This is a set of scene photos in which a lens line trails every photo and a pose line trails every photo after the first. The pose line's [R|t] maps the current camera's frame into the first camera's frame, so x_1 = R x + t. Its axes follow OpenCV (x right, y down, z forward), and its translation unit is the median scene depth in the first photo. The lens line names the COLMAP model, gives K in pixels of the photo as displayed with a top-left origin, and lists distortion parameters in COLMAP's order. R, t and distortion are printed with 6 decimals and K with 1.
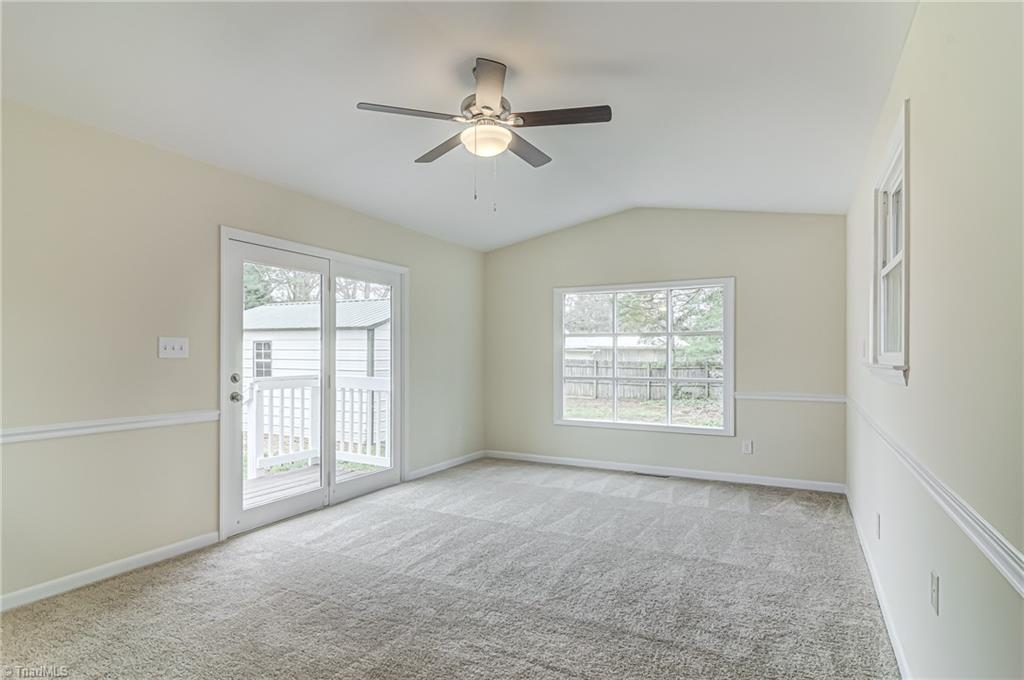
lens RADIAL K [[536.6, 0, 515.9], [0, 536.6, 354.5], [0, 0, 1]] dist [0.037839, -0.000072]
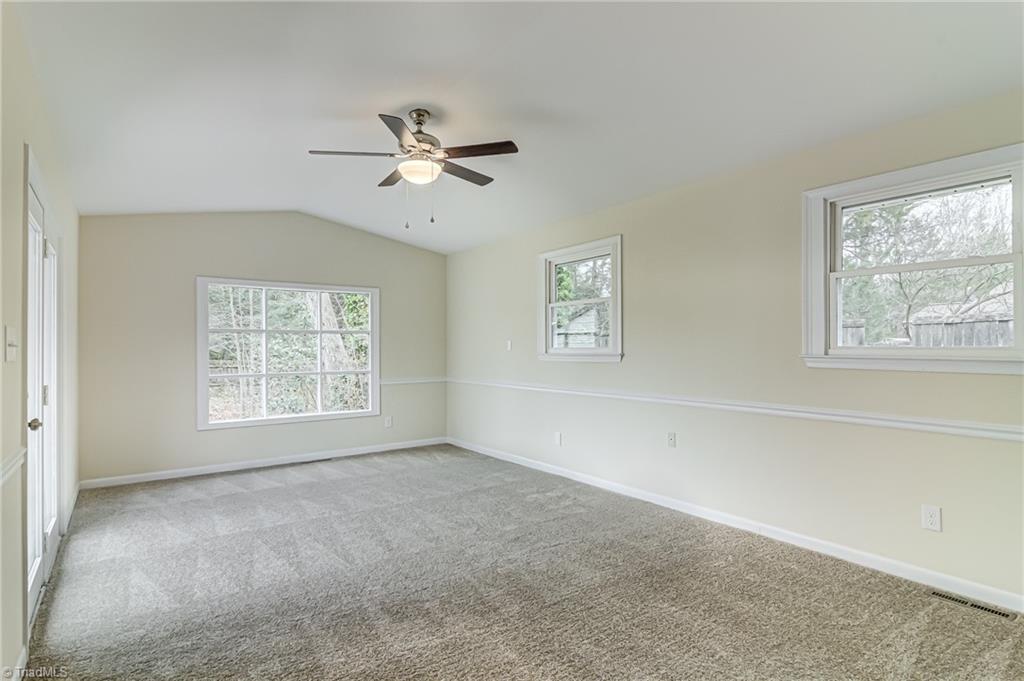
lens RADIAL K [[540.8, 0, 517.3], [0, 540.8, 351.6], [0, 0, 1]] dist [0.005410, -0.000726]
pose [[0.440111, -0.010175, 0.897886, -0.737395], [0.006098, 0.999947, 0.008342, -0.004949], [-0.897922, 0.001804, 0.440150, 0.207064]]
